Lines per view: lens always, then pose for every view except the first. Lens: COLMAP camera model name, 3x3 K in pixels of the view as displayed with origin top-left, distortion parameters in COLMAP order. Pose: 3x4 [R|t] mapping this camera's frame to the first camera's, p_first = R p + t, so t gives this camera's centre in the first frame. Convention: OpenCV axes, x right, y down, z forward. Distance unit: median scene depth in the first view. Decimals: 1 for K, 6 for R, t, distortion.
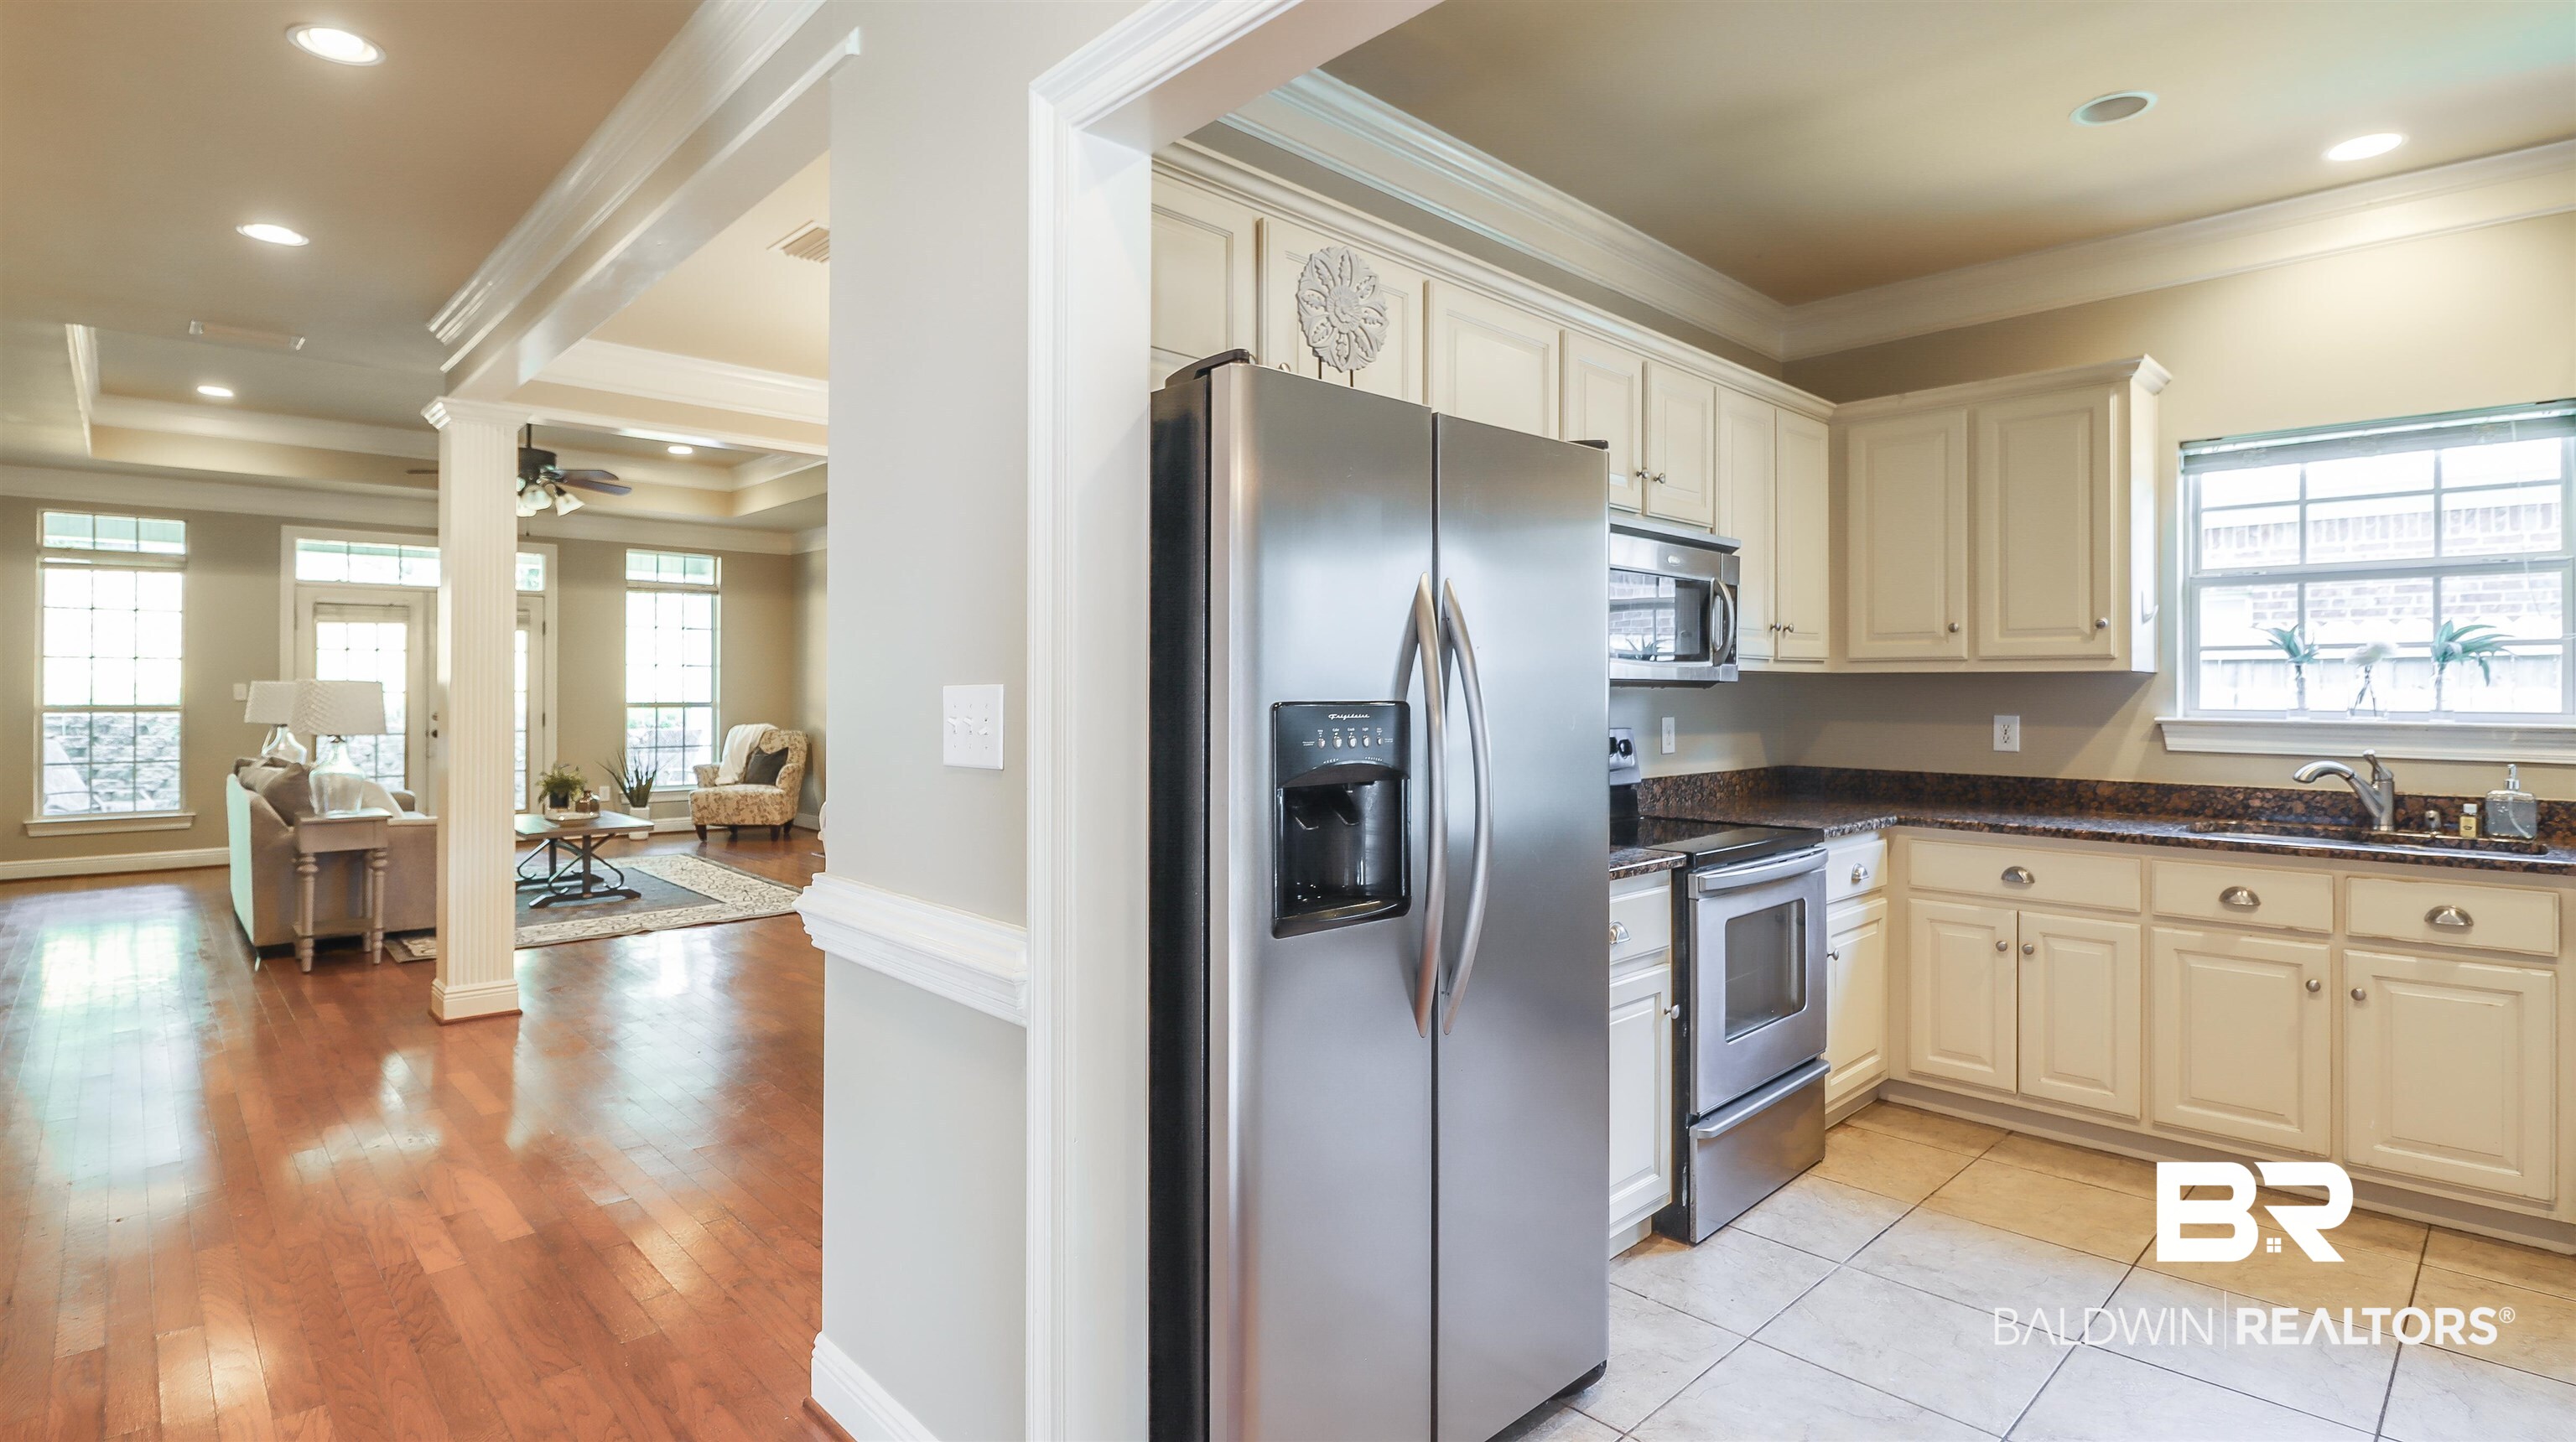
lens RADIAL K [[1205.1, 0, 1353.5], [0, 1205.1, 694.7], [0, 0, 1]] dist [0.008150, -0.003927]
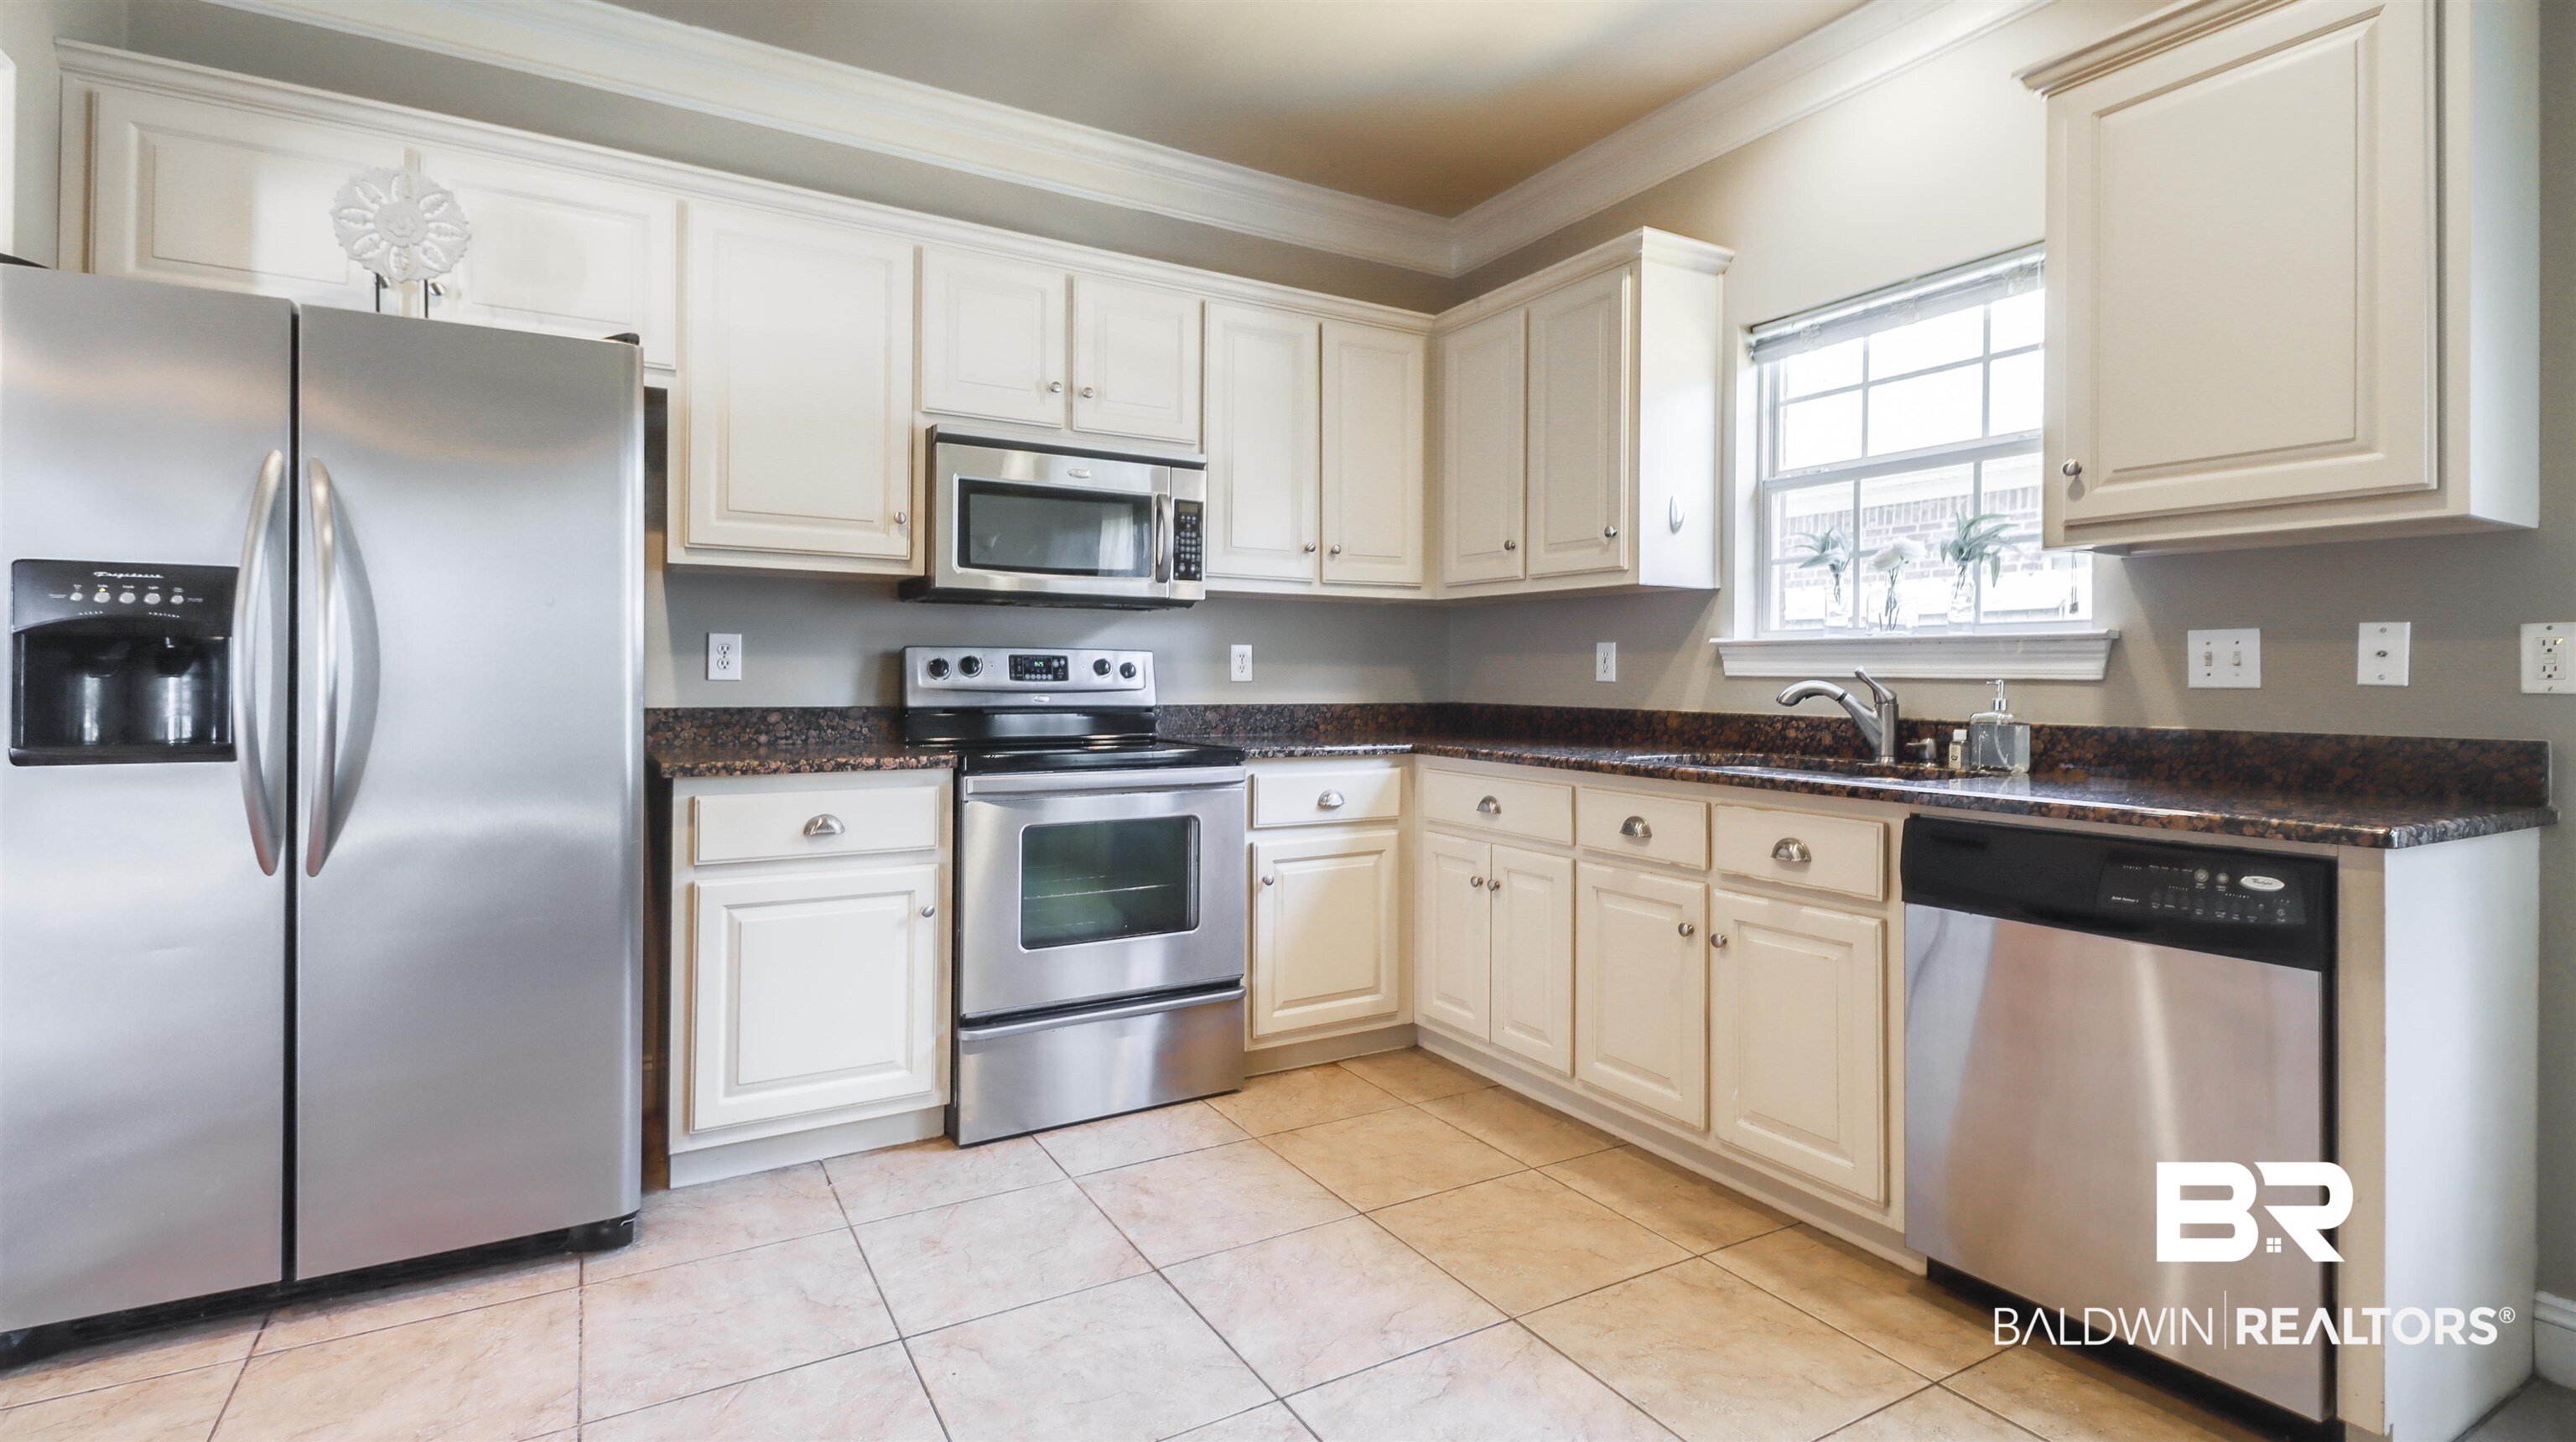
lens RADIAL K [[1205.1, 0, 1345.3], [0, 1205.1, 678.0], [0, 0, 1]] dist [0.008150, -0.003927]
pose [[0.969399, 0.002161, -0.245480, 0.692432], [-0.002306, 0.999997, -0.000302, 0.054192], [0.245479, 0.000859, 0.969402, 0.087026]]
